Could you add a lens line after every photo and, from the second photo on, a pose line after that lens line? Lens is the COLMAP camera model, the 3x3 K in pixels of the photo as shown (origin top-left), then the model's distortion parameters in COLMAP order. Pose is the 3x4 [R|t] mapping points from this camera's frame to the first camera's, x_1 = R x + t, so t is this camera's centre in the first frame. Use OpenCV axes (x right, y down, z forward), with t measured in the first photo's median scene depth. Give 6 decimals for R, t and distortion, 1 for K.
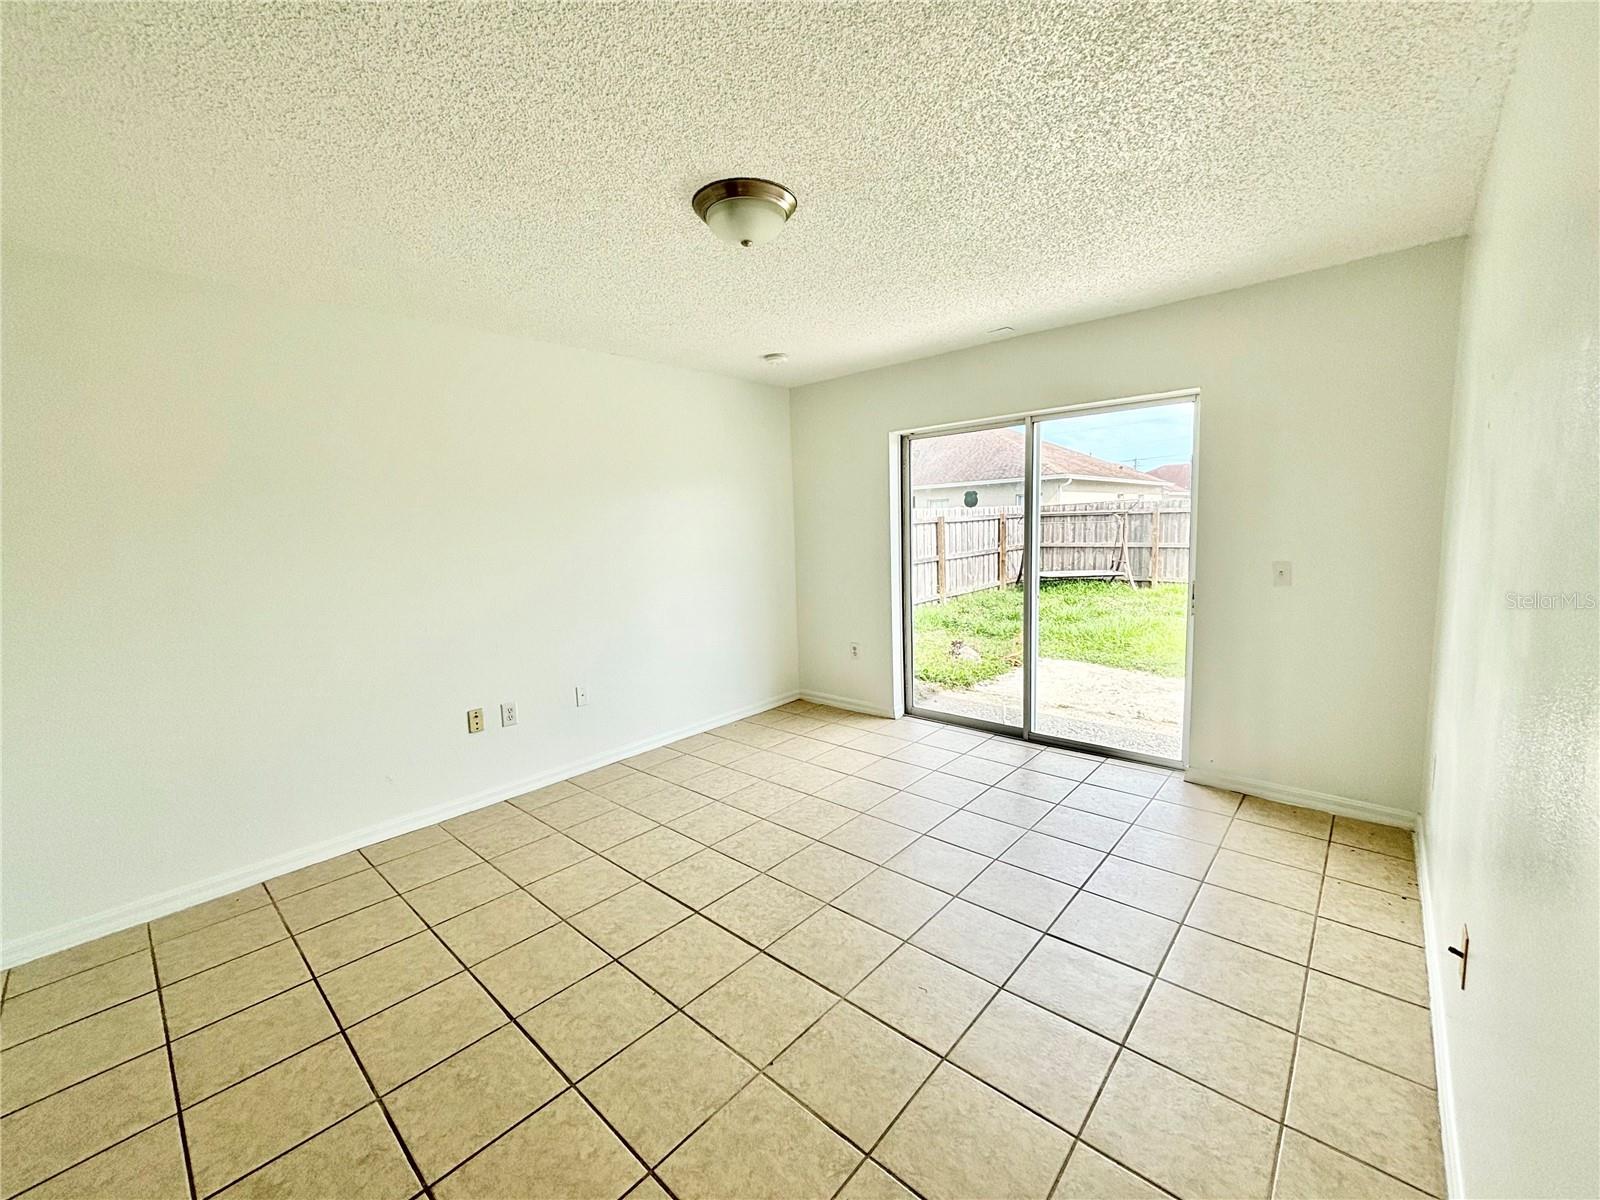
lens RADIAL K [[646.2, 0, 800.0], [0, 646.2, 600.0], [0, 0, 1]] dist [0.069923, 0.000017]
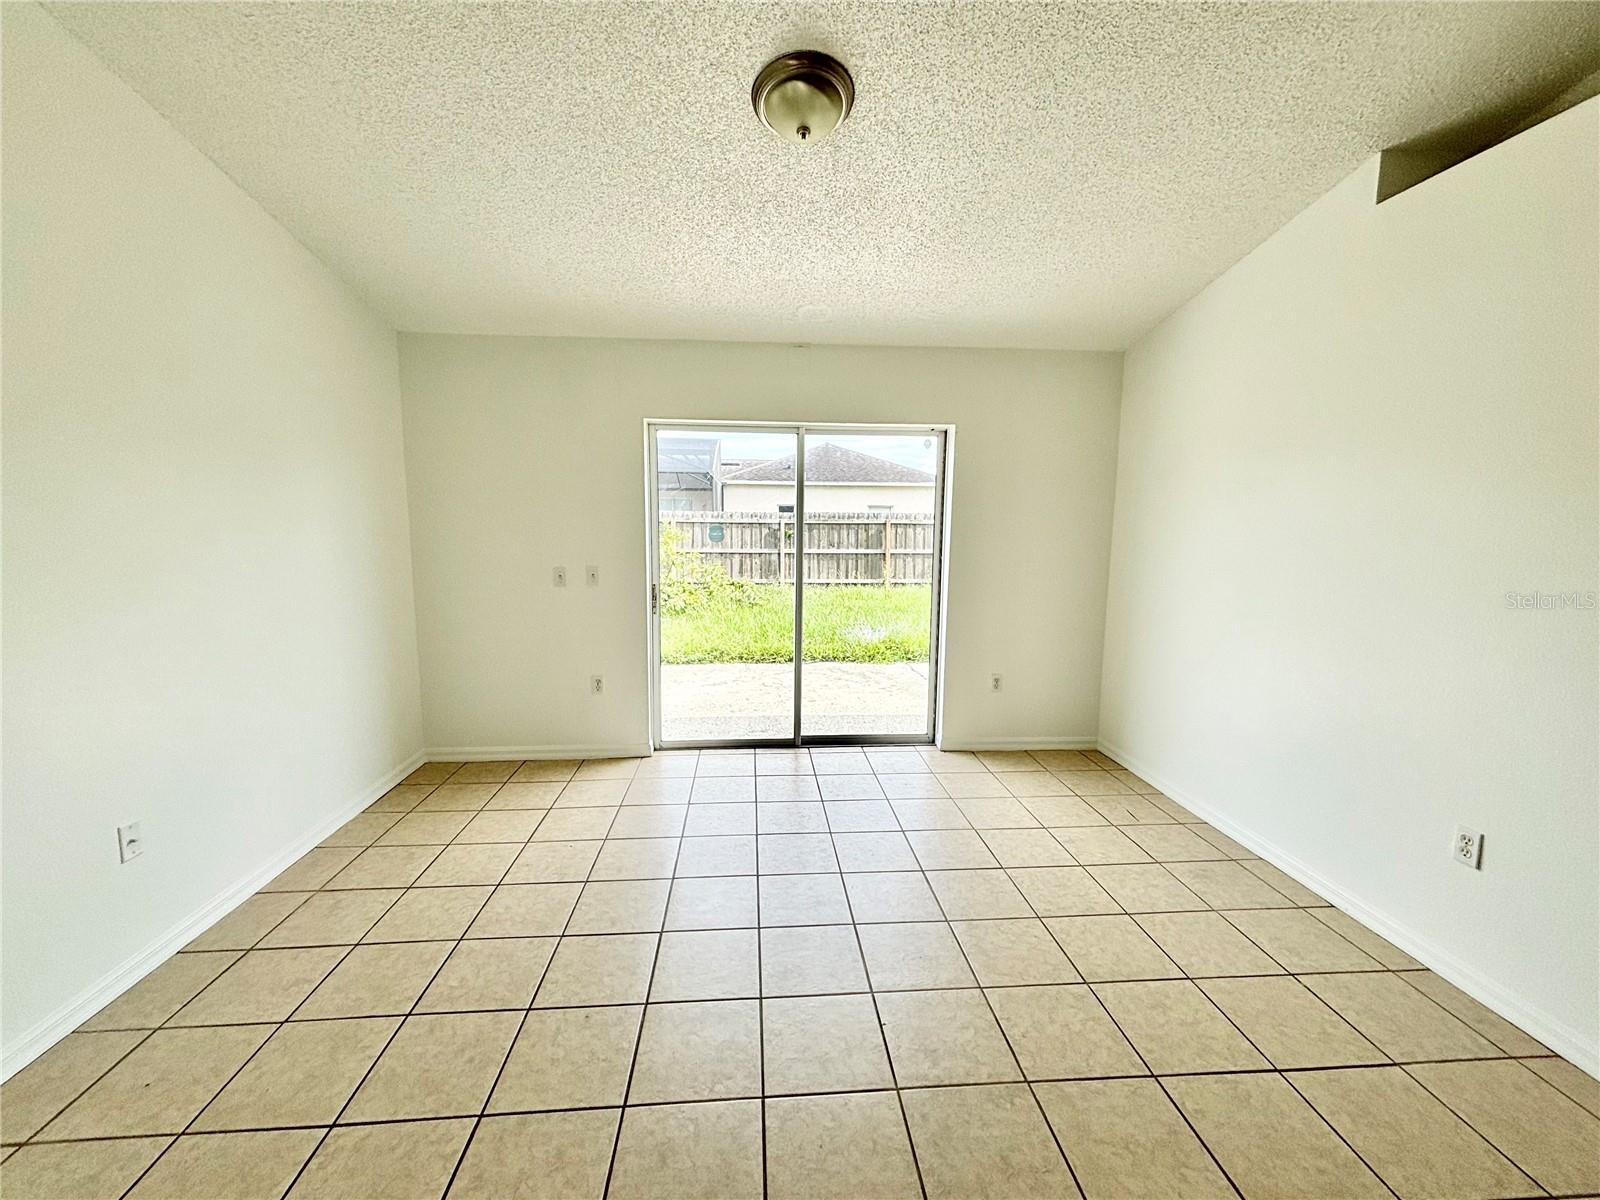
lens RADIAL K [[641.7, 0, 800.0], [0, 641.7, 600.0], [0, 0, 1]] dist [-0.000405, -0.000062]
pose [[0.704252, -0.054926, 0.707822, -0.345417], [0.058983, 0.998083, 0.018765, -0.029793], [-0.707495, 0.028534, 0.706142, 0.307043]]
